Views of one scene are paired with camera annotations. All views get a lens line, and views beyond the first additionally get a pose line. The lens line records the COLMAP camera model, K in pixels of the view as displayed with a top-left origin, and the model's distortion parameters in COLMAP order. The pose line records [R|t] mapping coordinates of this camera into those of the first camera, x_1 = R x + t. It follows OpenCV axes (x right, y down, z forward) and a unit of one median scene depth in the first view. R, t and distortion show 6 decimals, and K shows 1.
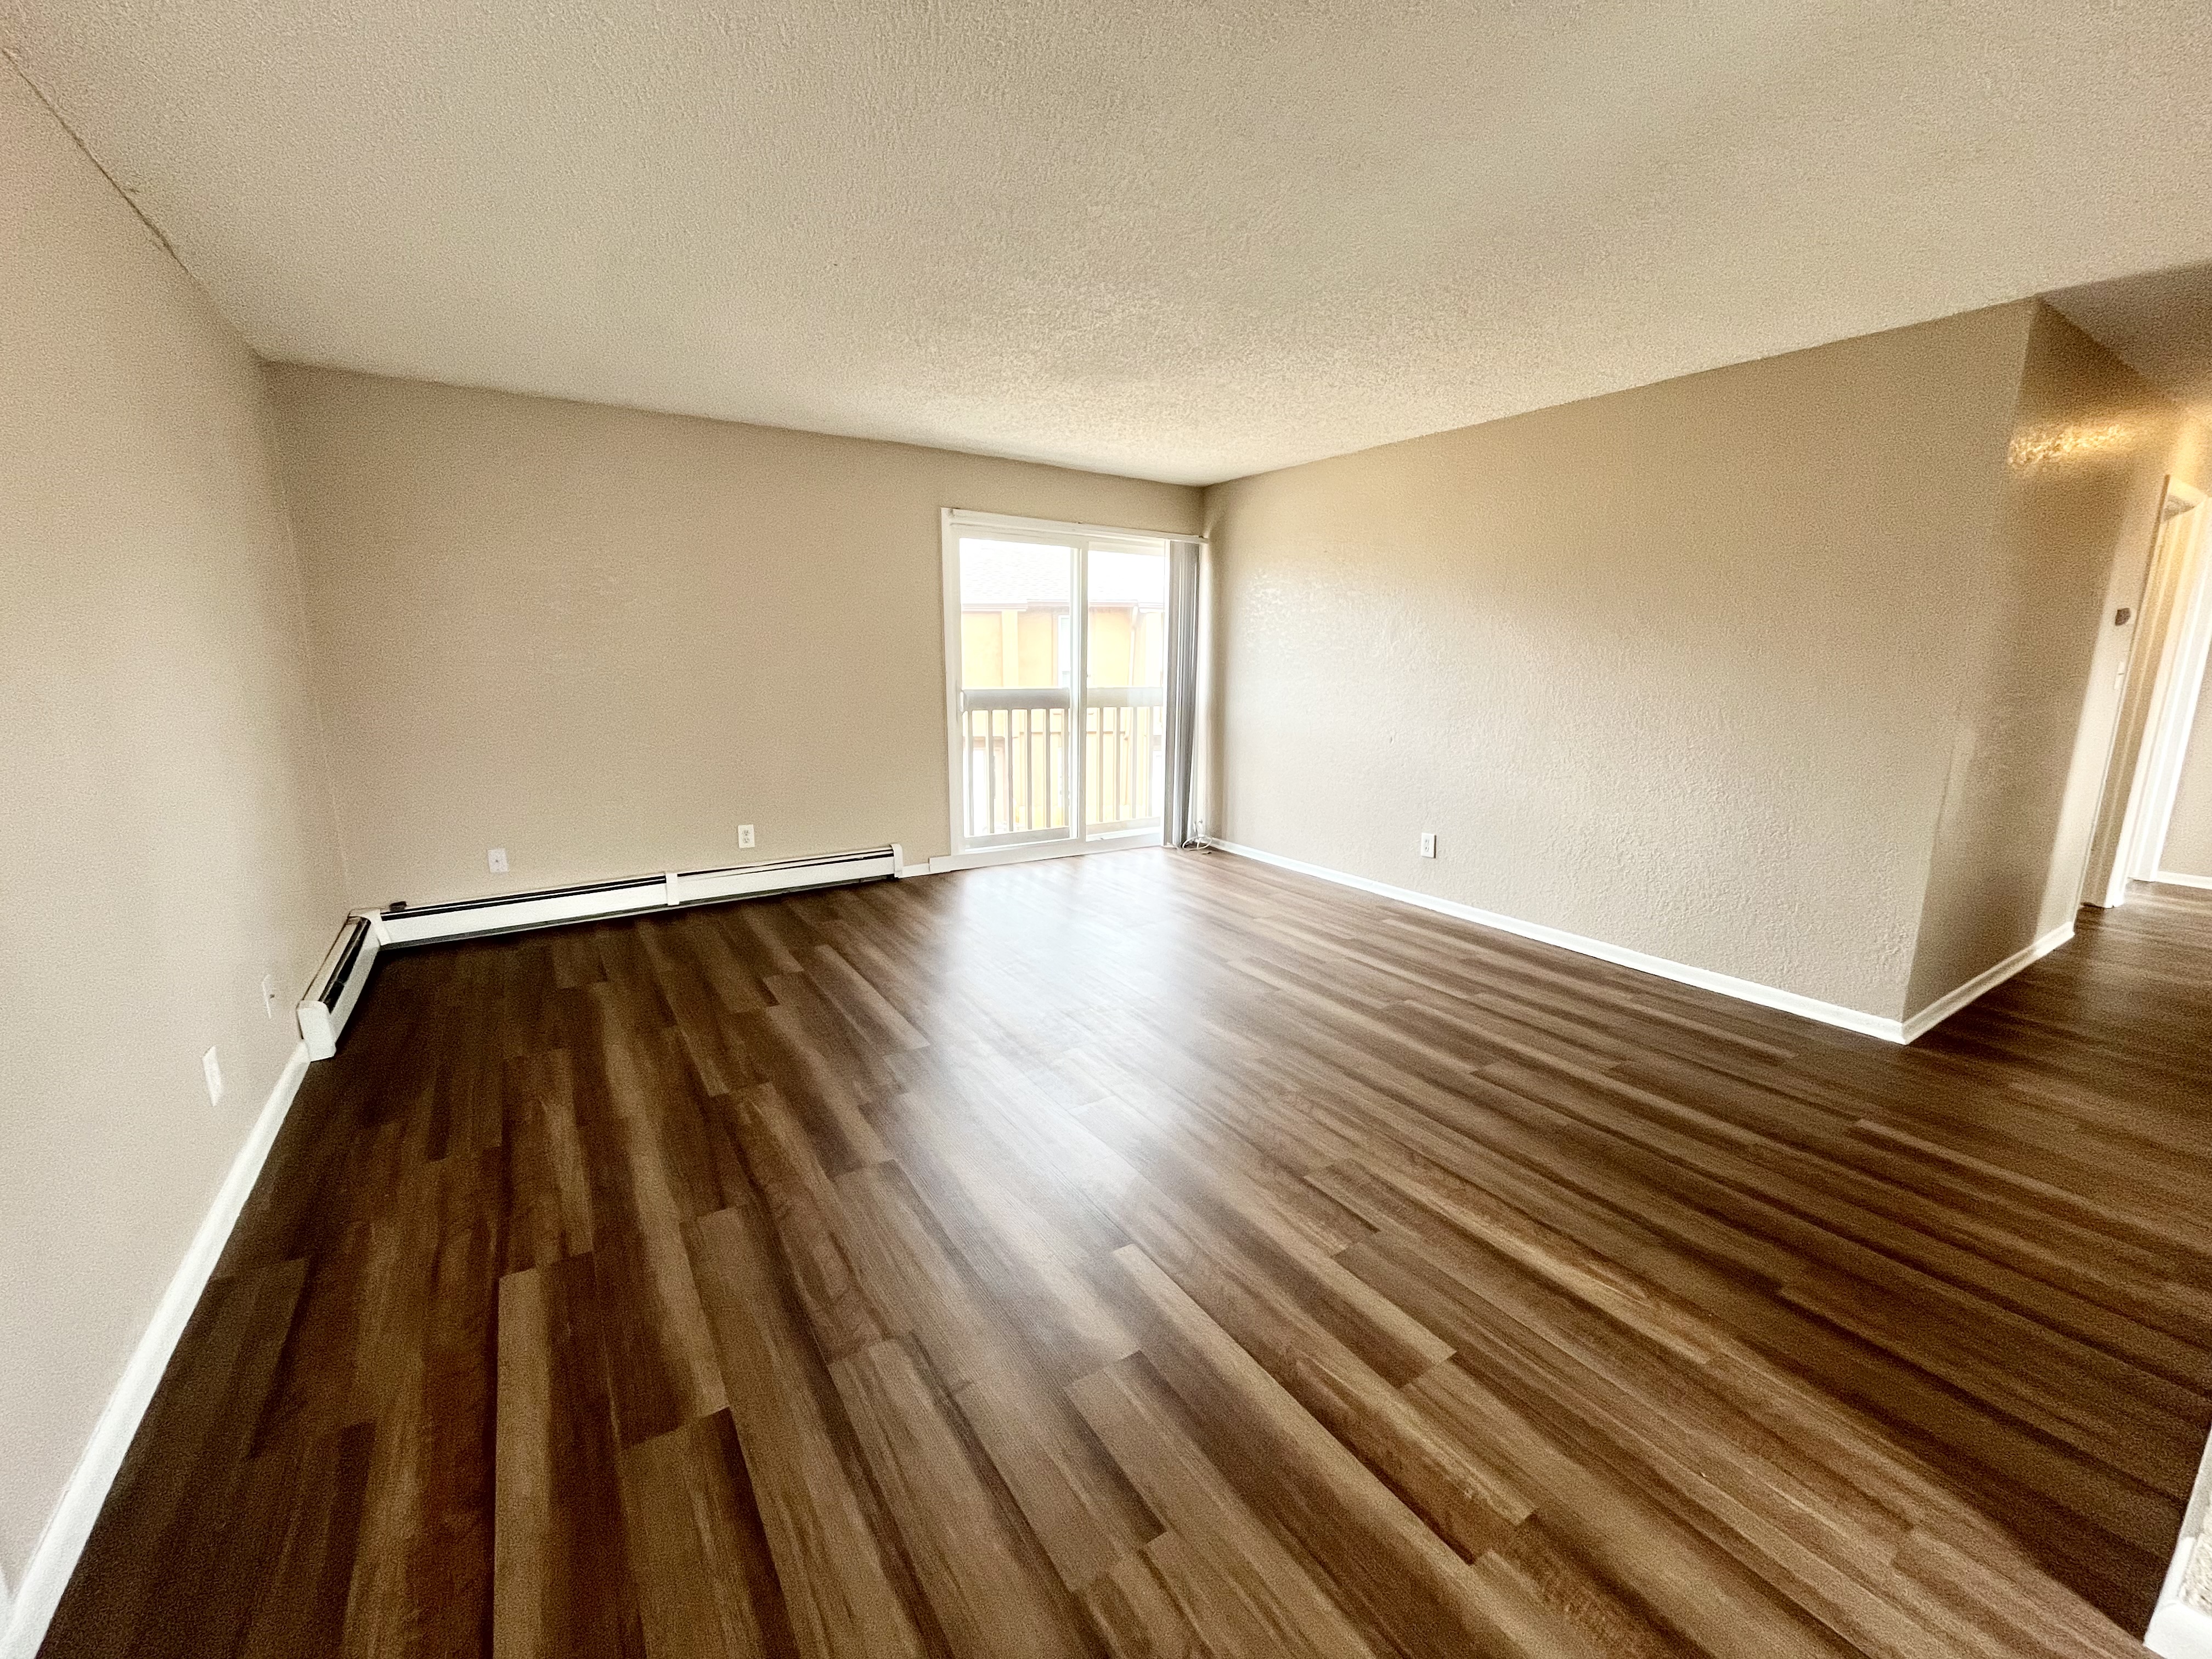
lens RADIAL K [[897.4, 0, 1096.3], [0, 897.4, 831.8], [0, 0, 1]] dist [-0.003416, 0.000304]
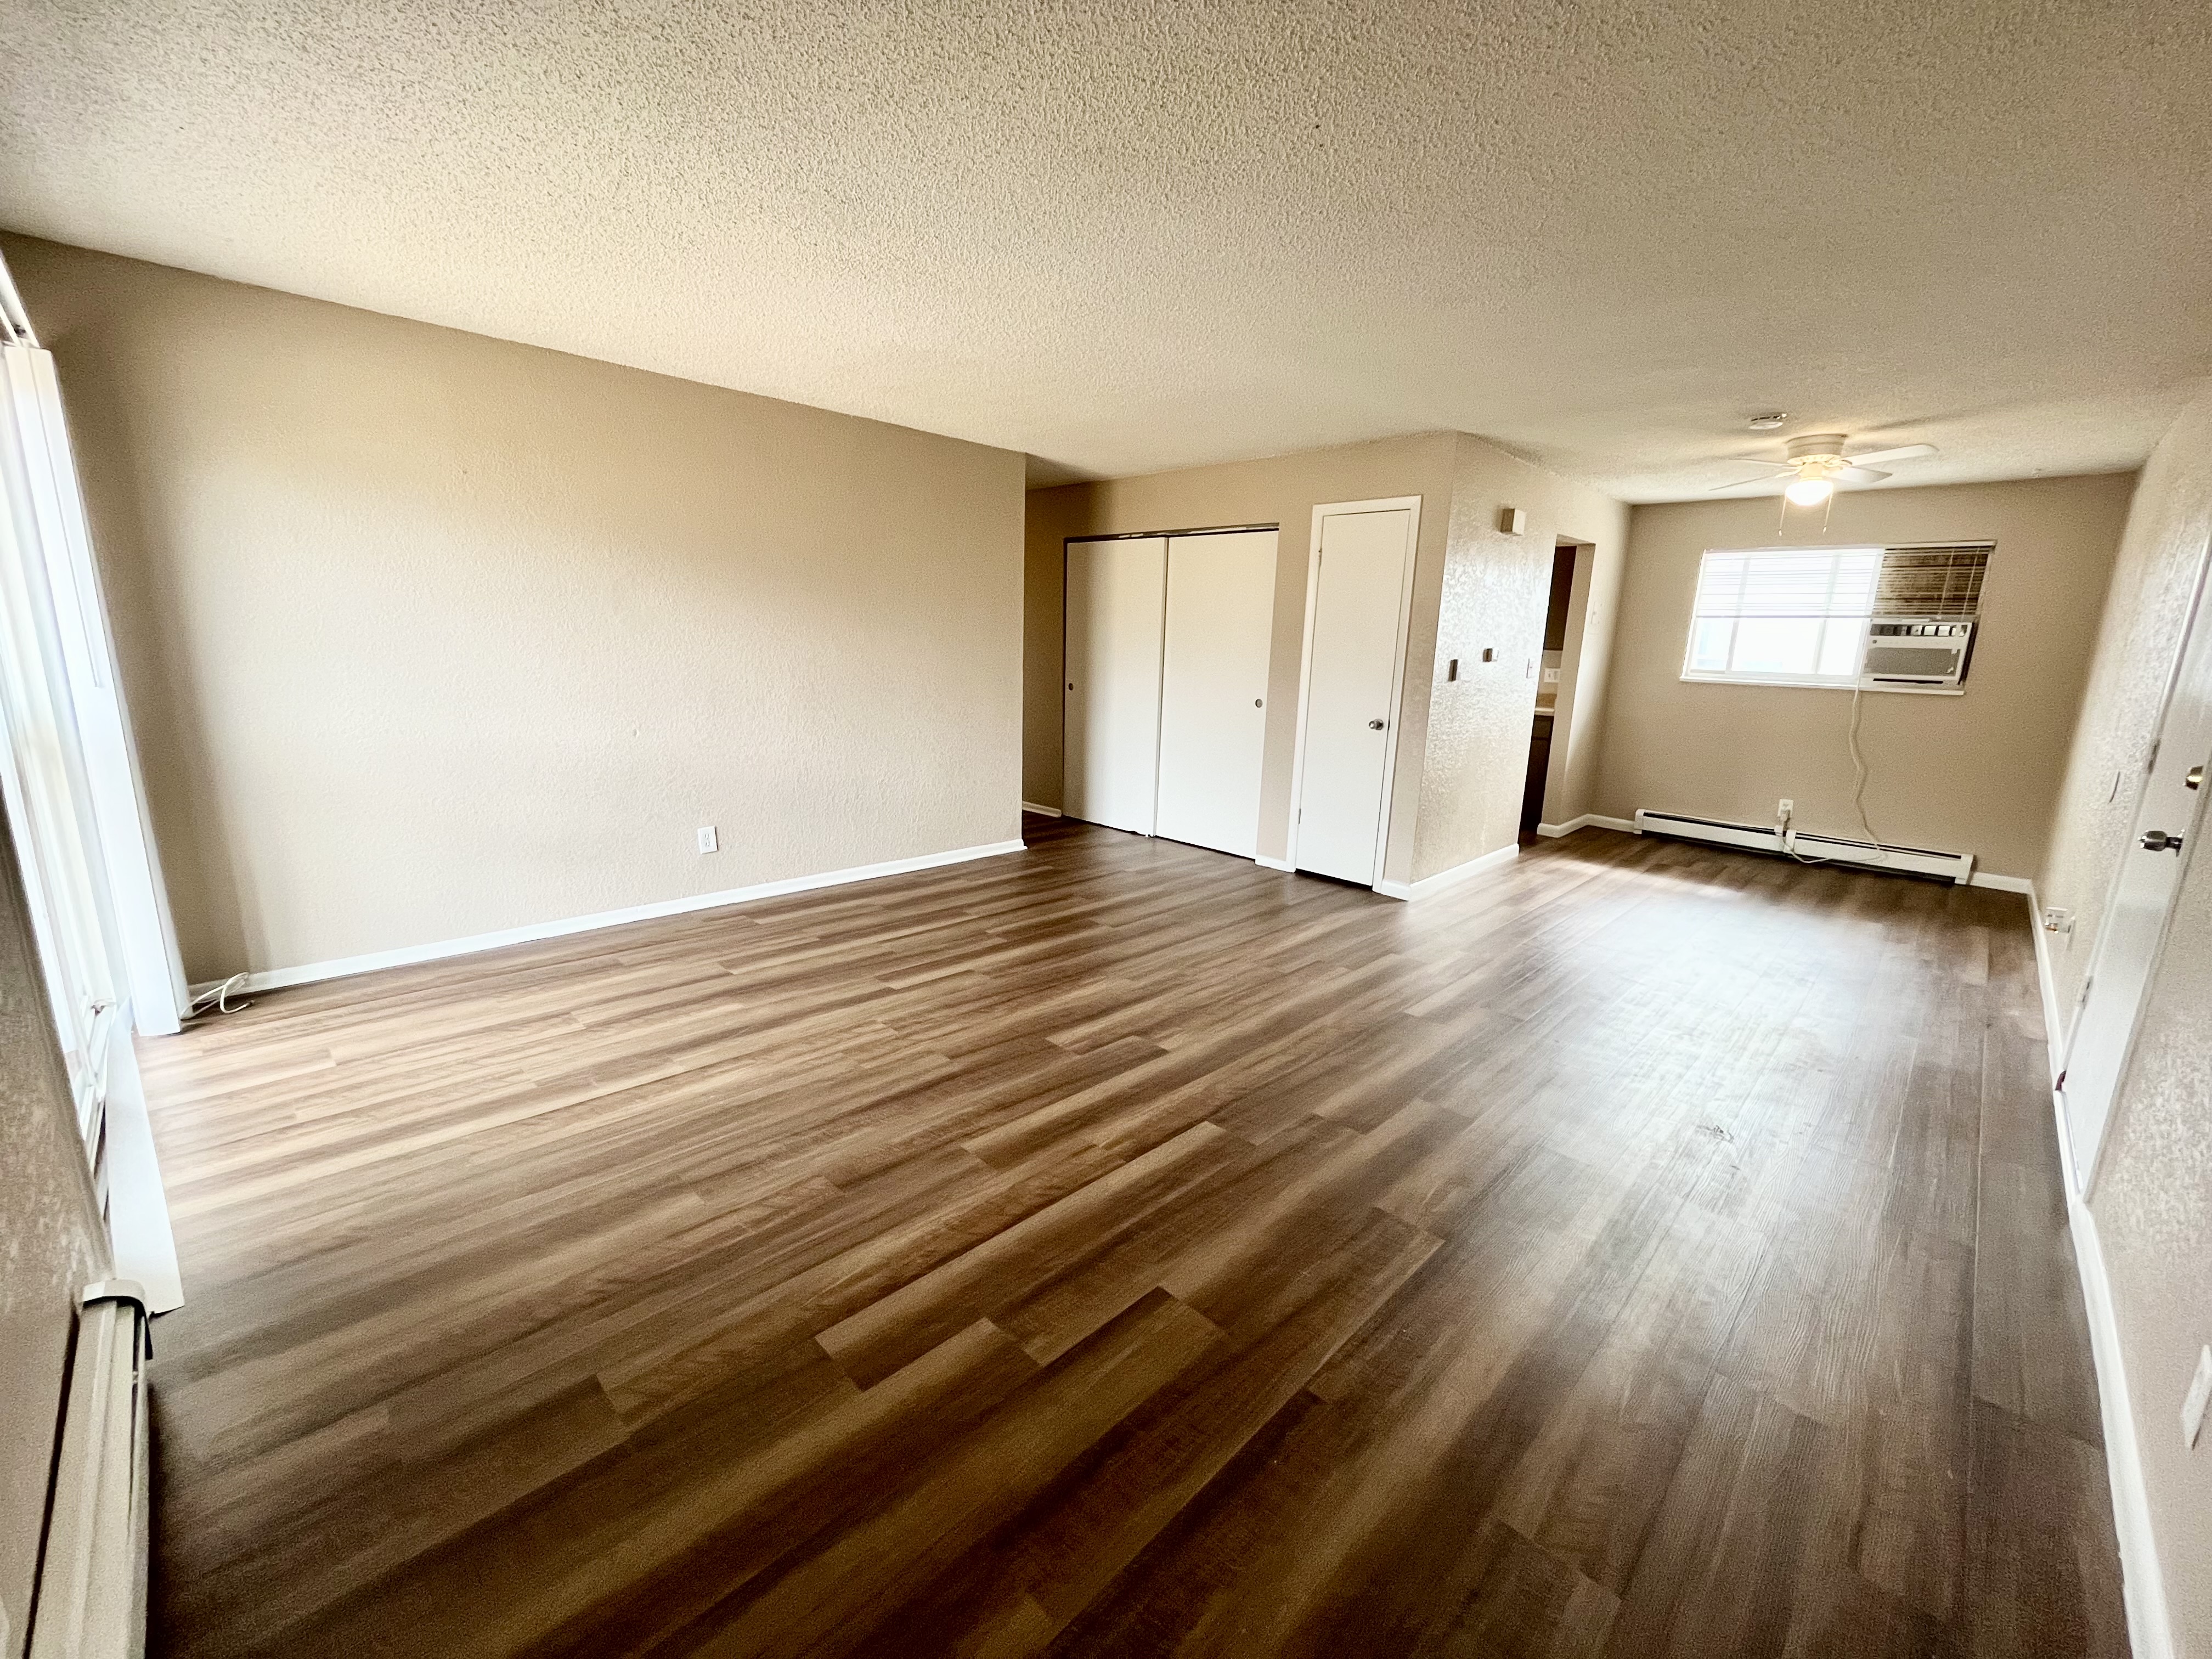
lens RADIAL K [[897.4, 0, 1096.3], [0, 897.4, 831.8], [0, 0, 1]] dist [-0.003416, 0.000304]
pose [[-0.217402, -0.216470, 0.951776, -0.760759], [0.163040, 0.953345, 0.254068, -0.208868], [-0.962369, 0.210412, -0.171966, 1.005783]]
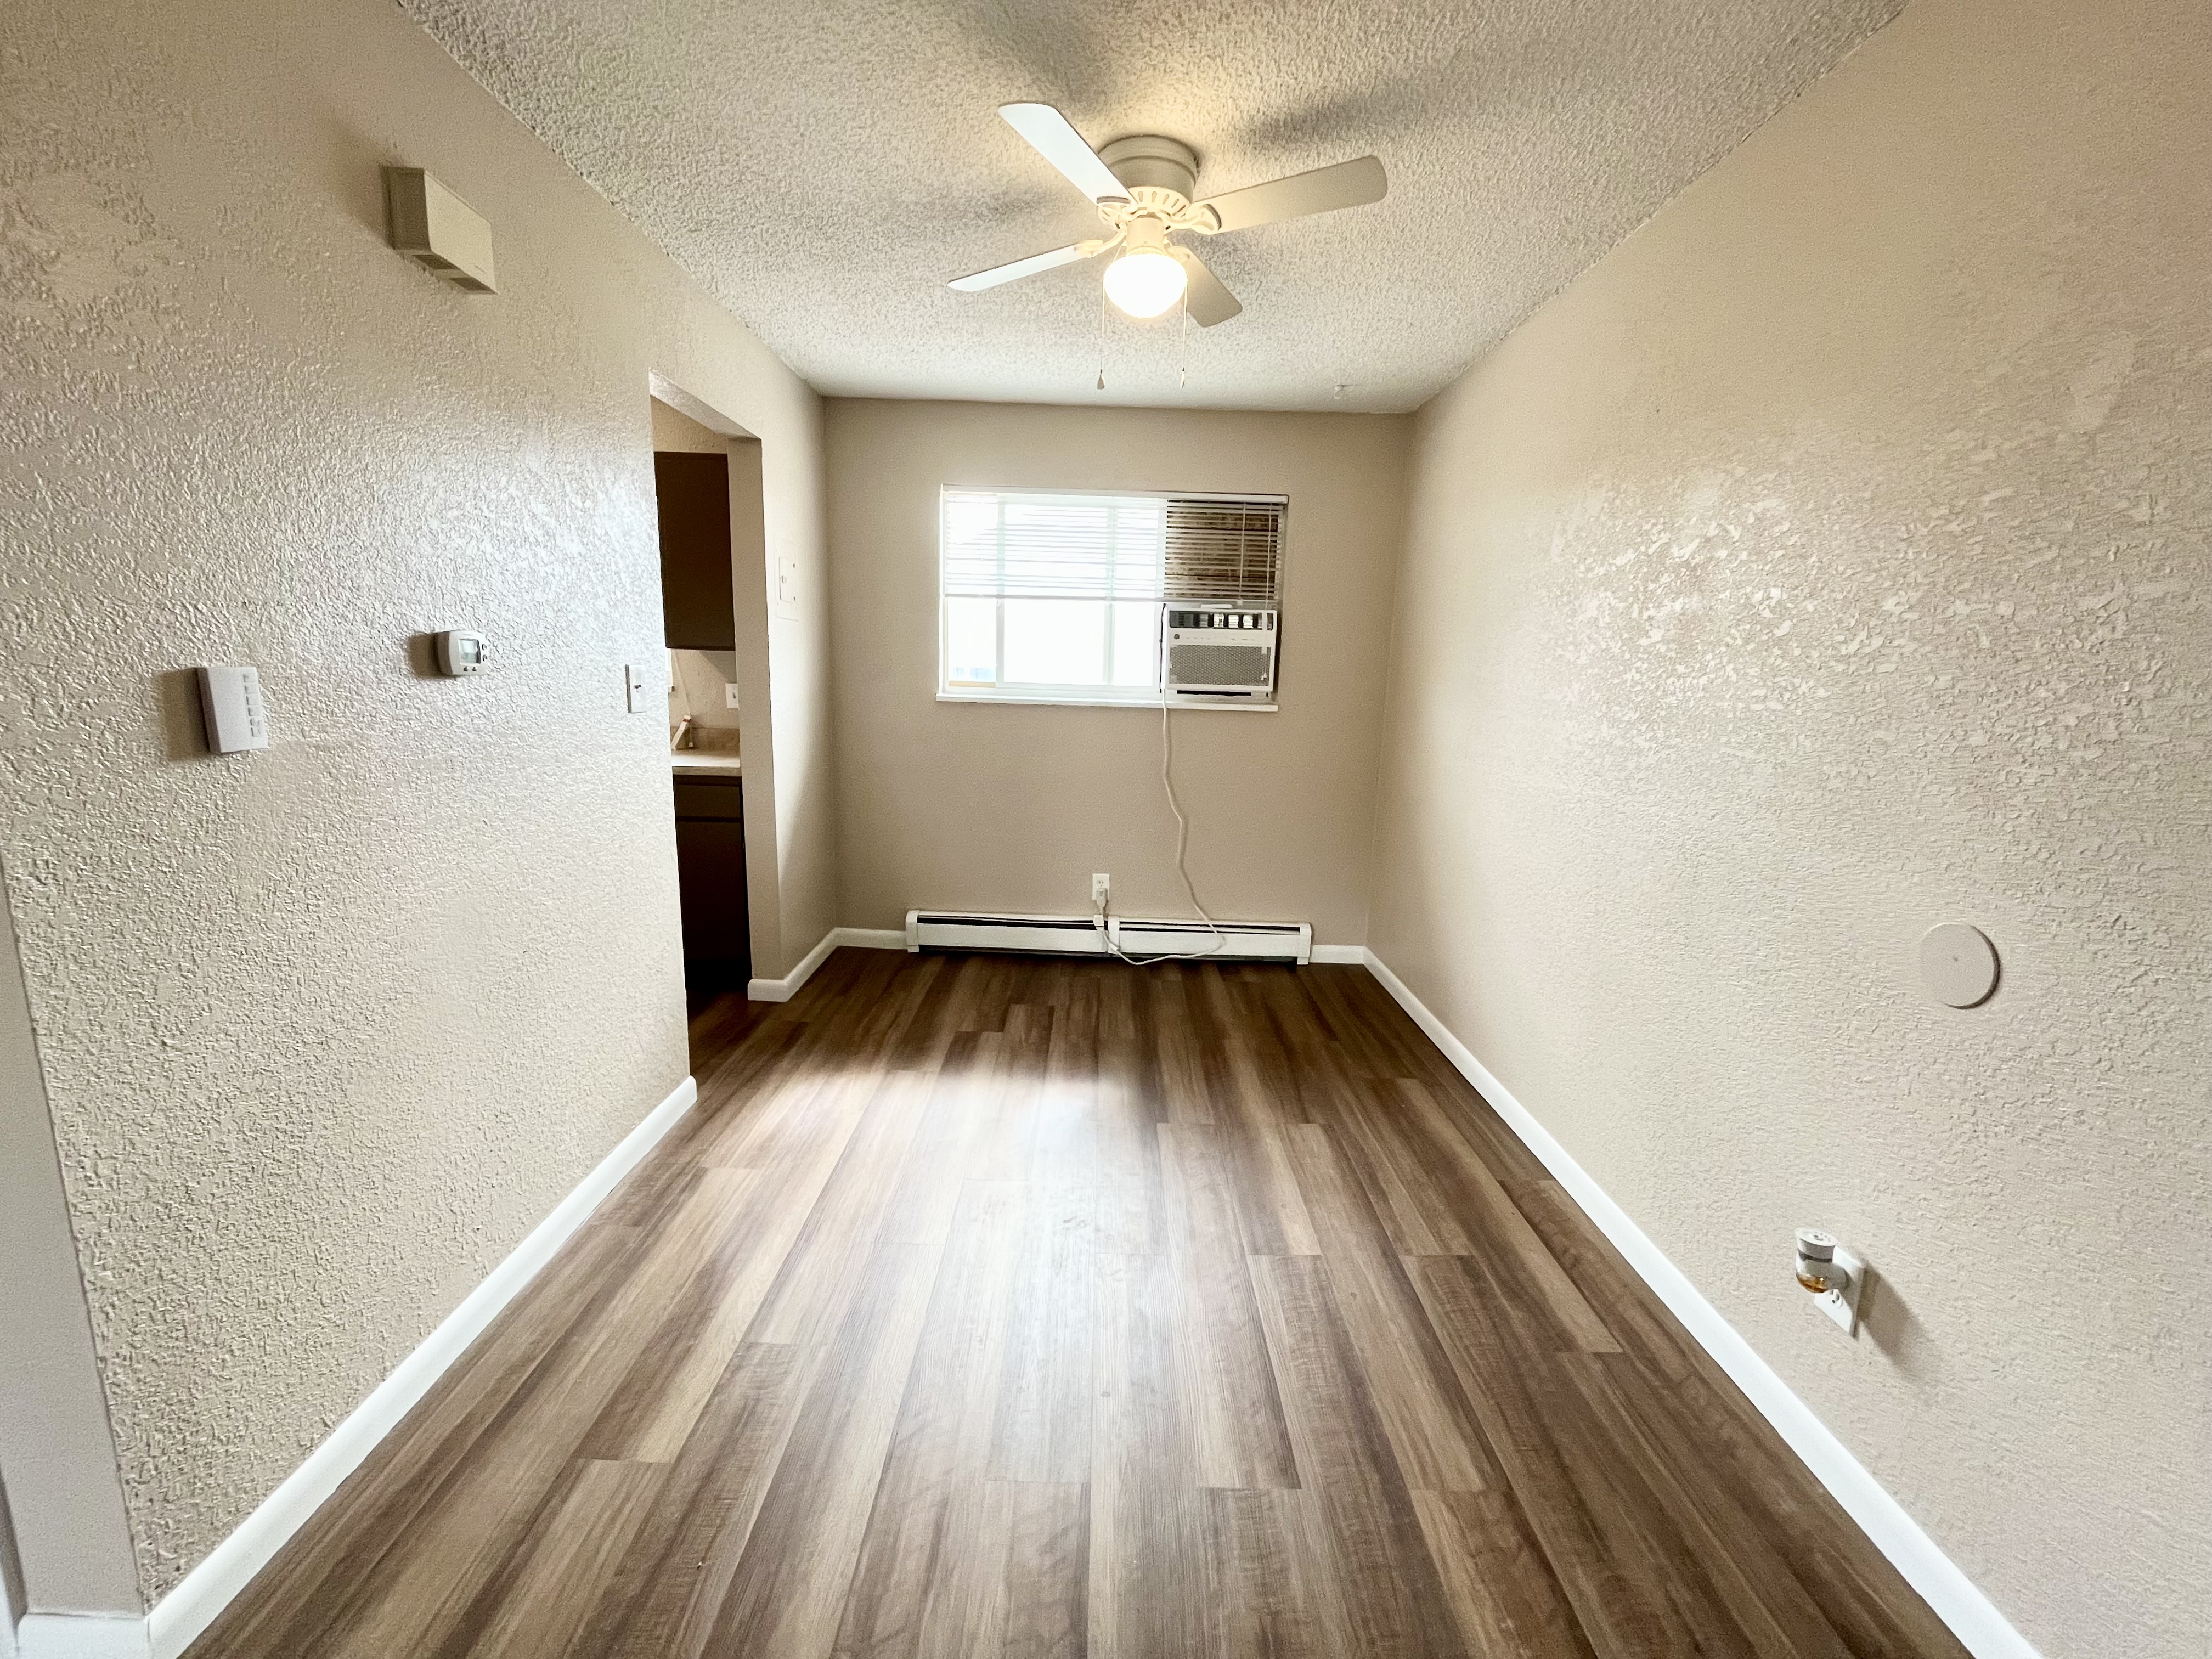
lens RADIAL K [[897.4, 0, 1096.3], [0, 897.4, 831.8], [0, 0, 1]] dist [-0.003416, 0.000304]
pose [[-0.836202, -0.124101, 0.534195, -0.018640], [0.078476, 0.936960, 0.340511, -0.059883], [-0.542777, 0.326657, -0.773749, 0.311380]]
